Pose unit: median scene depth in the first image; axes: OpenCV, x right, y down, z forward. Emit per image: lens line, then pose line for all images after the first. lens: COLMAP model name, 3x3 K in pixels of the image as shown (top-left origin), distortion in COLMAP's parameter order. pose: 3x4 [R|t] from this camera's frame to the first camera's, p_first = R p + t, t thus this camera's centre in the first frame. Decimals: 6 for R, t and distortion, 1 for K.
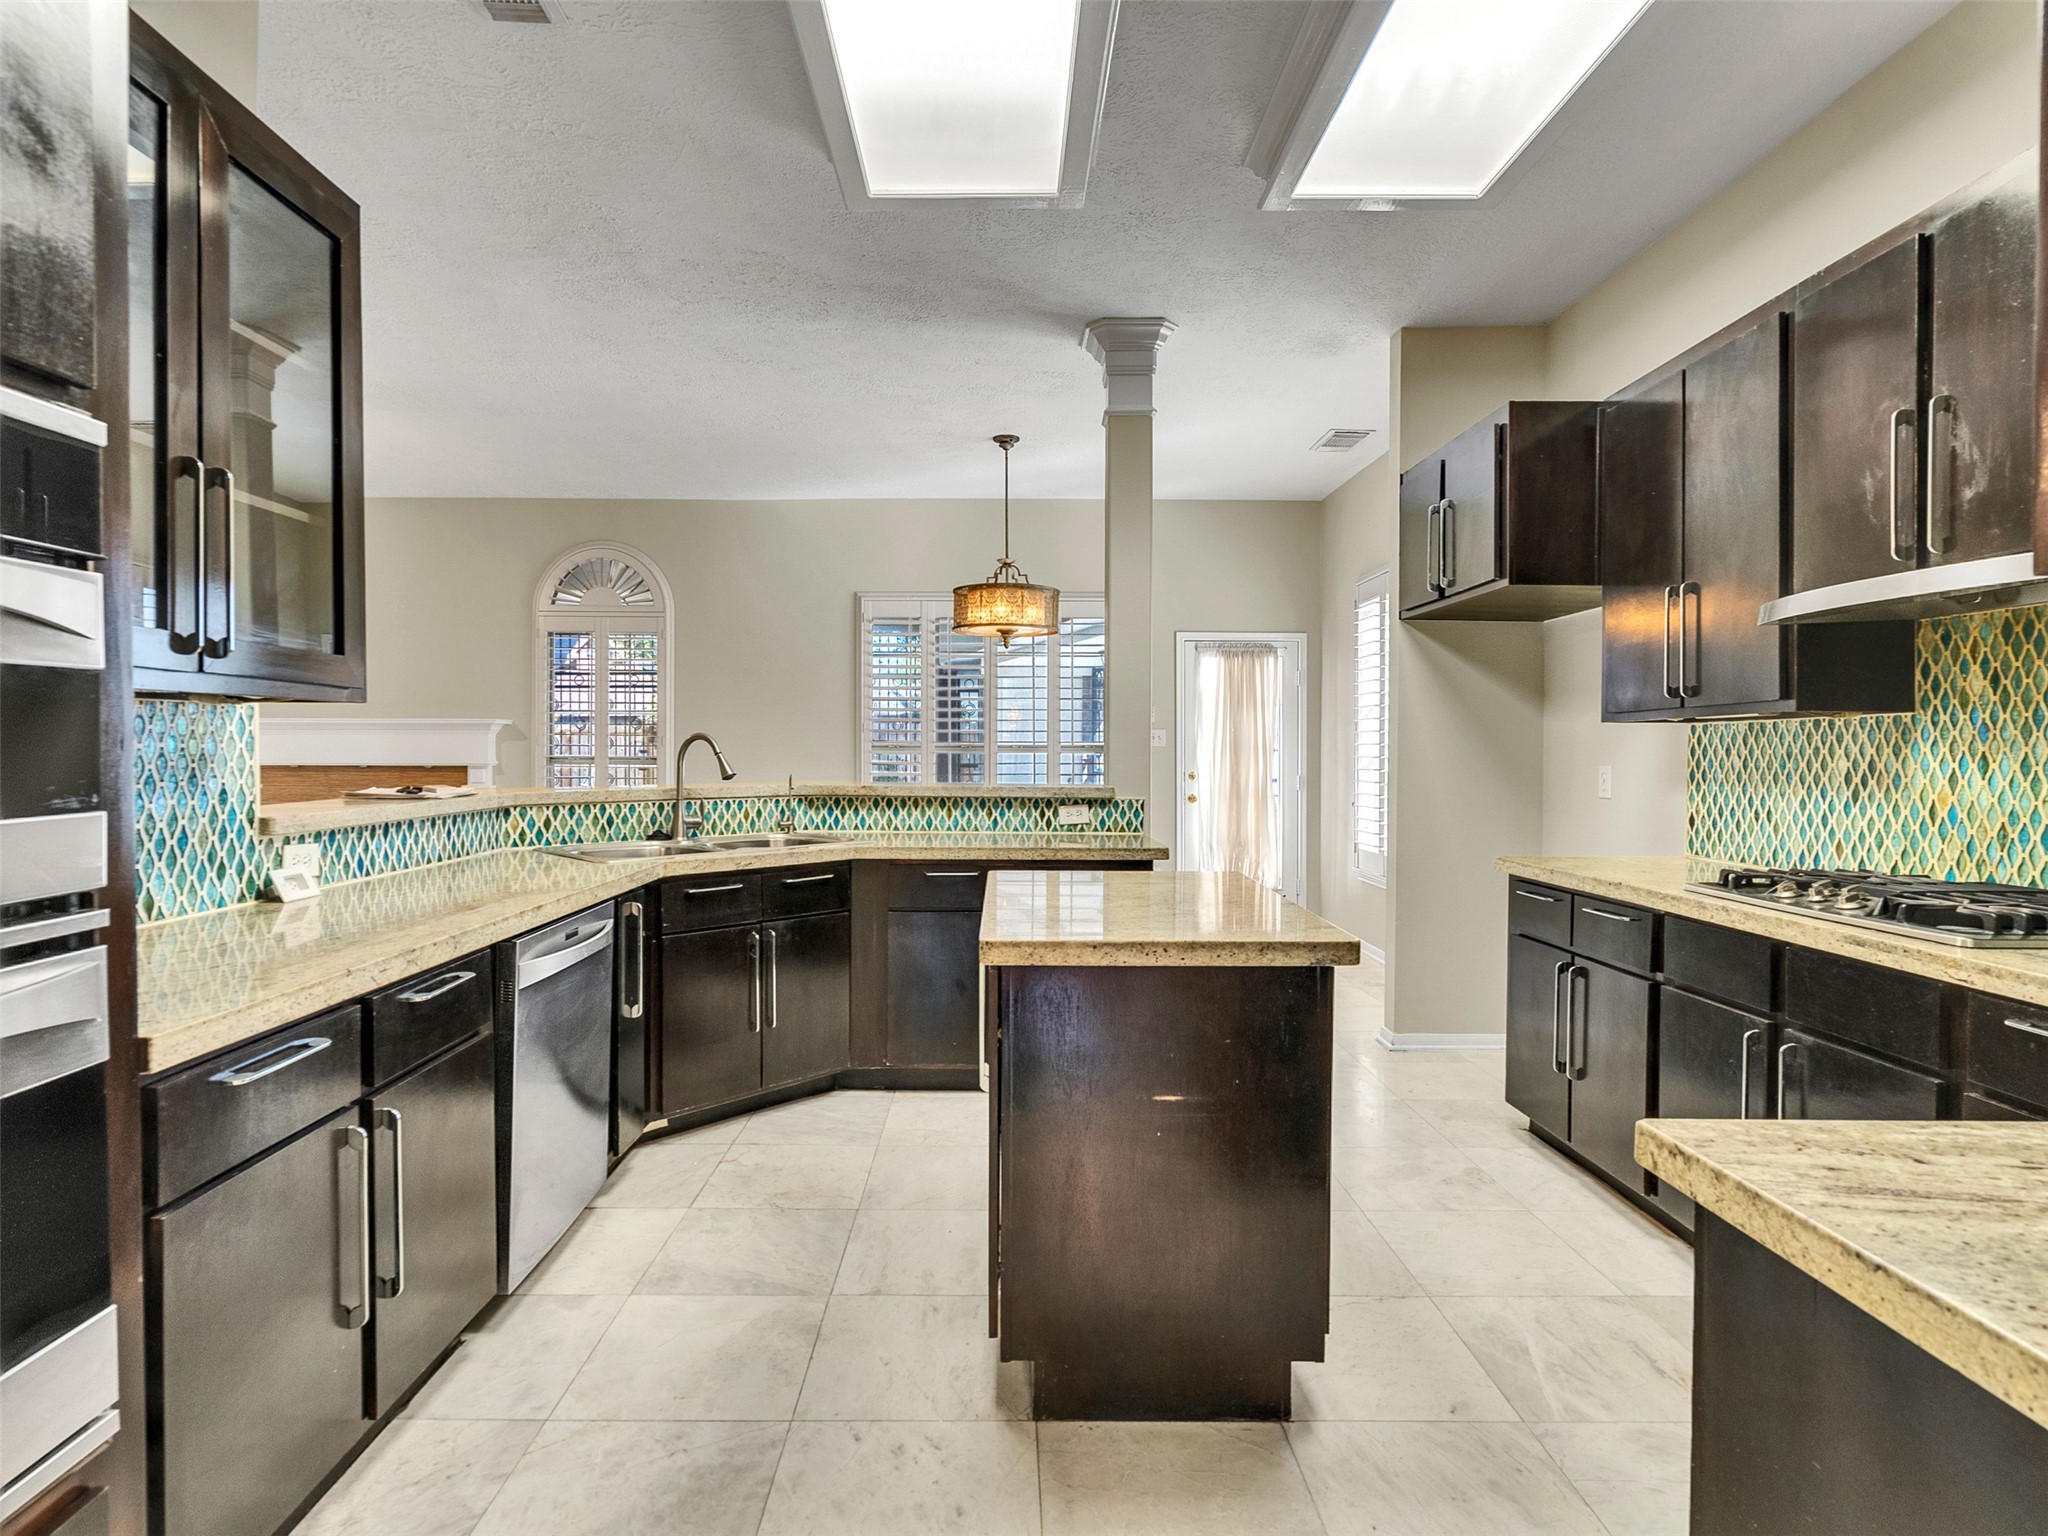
lens RADIAL K [[1026.7, 0, 1024.0], [0, 1026.7, 768.0], [0, 0, 1]] dist [-0.003195, 0.000575]
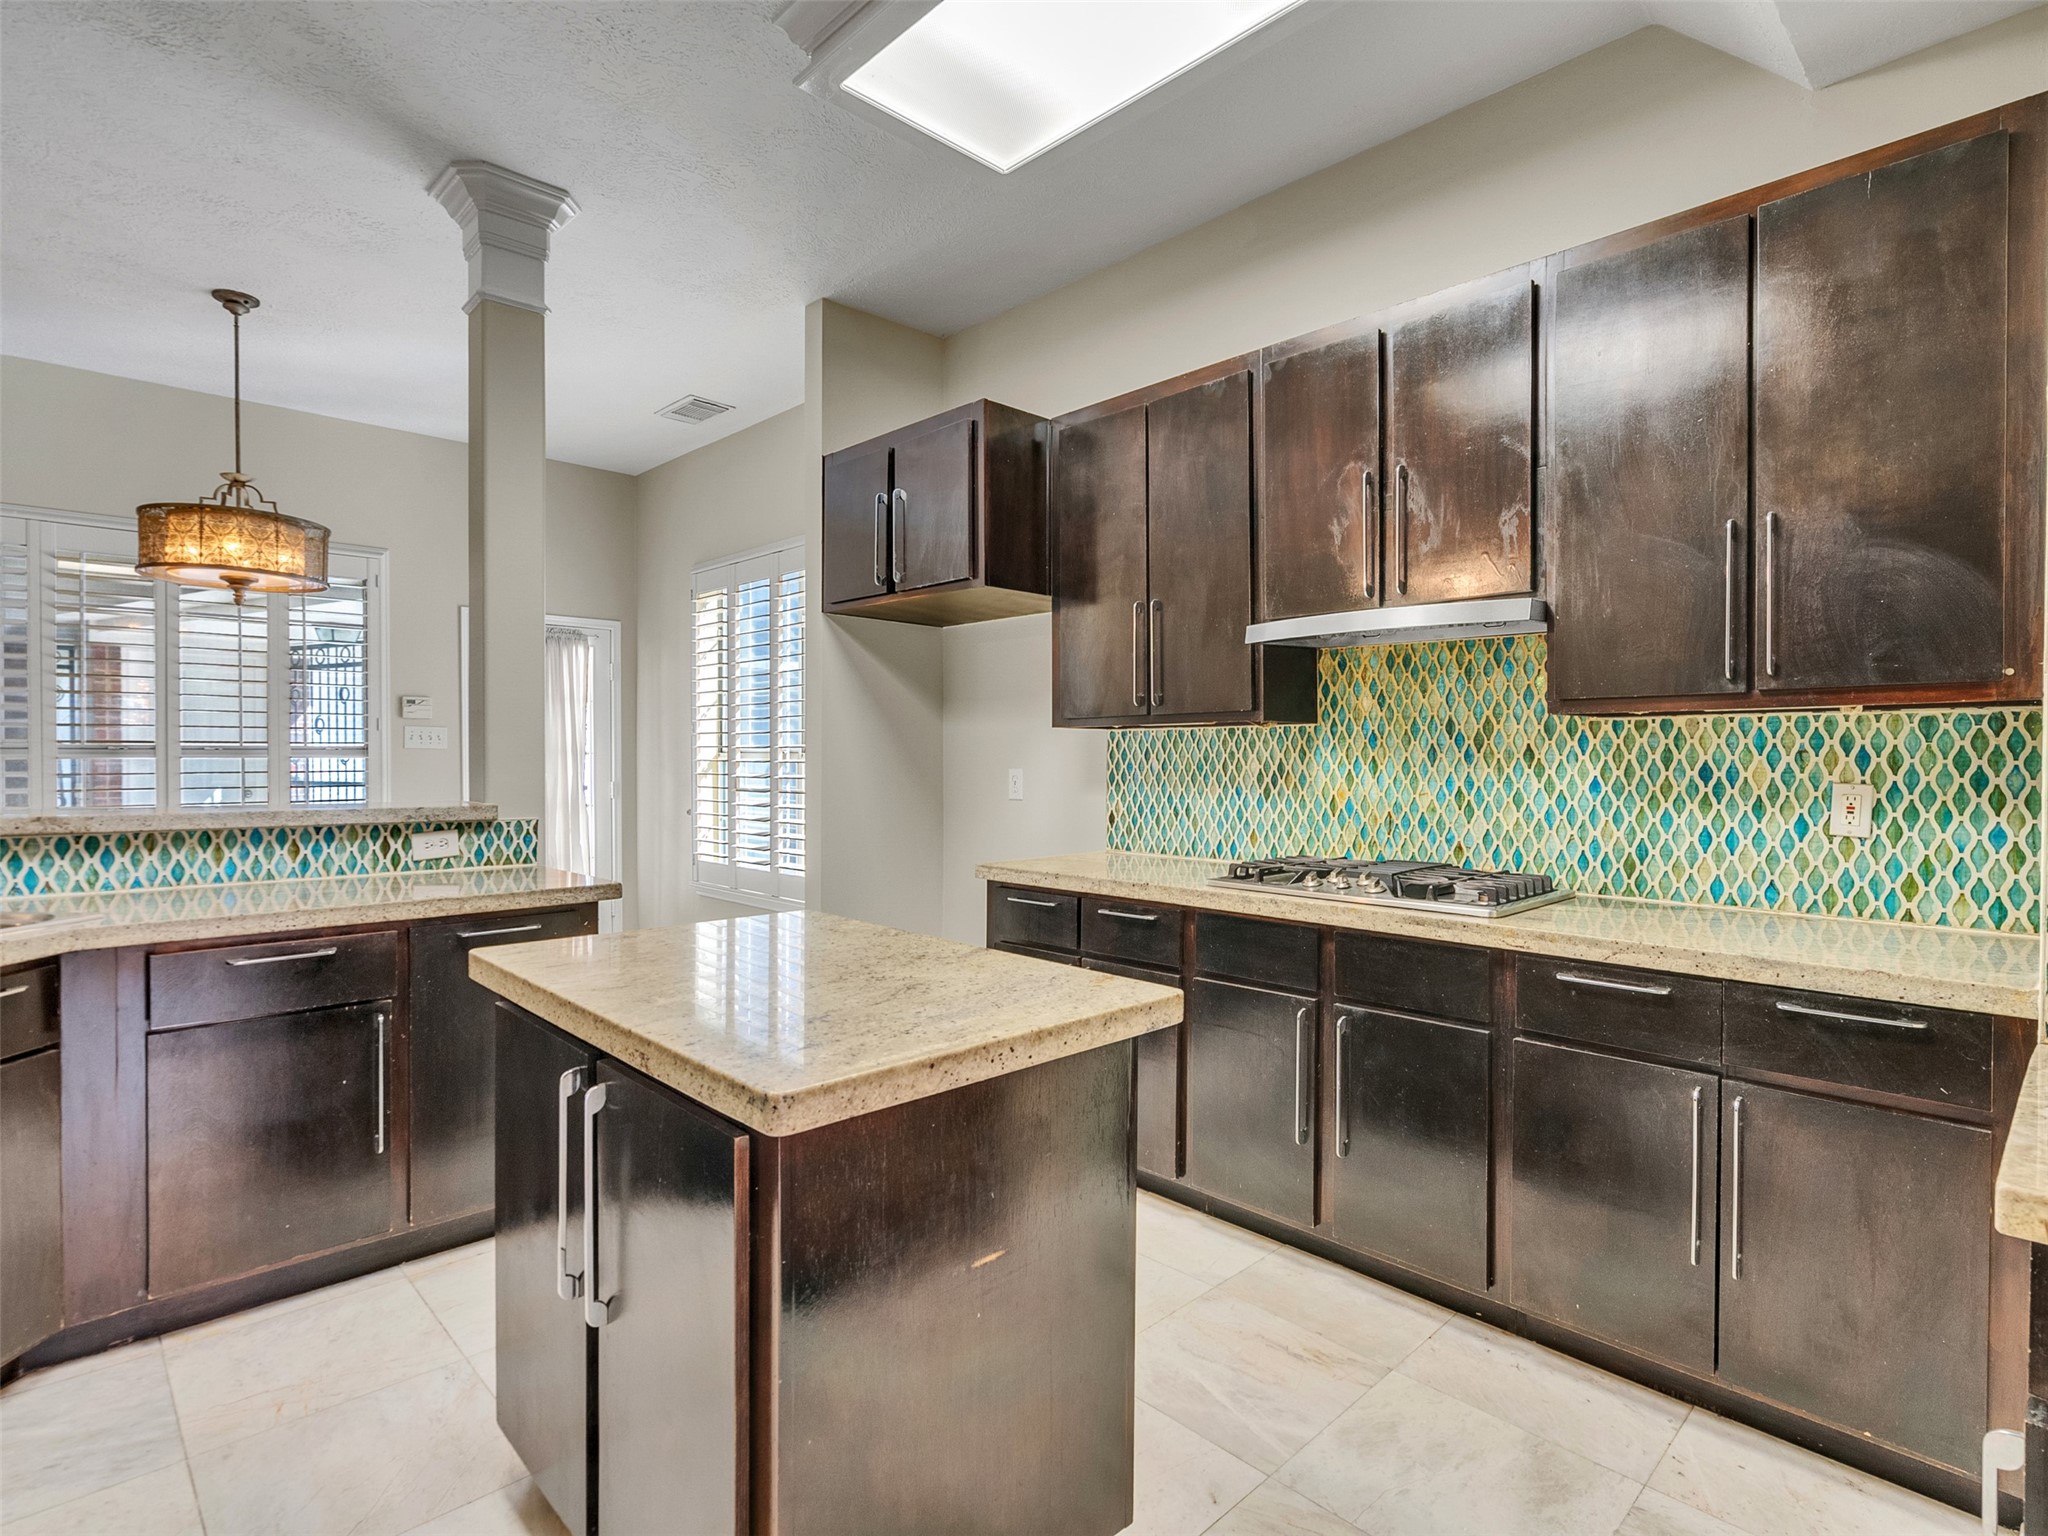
lens RADIAL K [[1026.7, 0, 1024.0], [0, 1026.7, 768.0], [0, 0, 1]] dist [-0.003195, 0.000575]
pose [[0.736412, -0.010311, 0.676455, -0.179185], [0.011428, 0.999931, 0.002800, -0.007281], [-0.676437, 0.005669, 0.736479, 0.271896]]
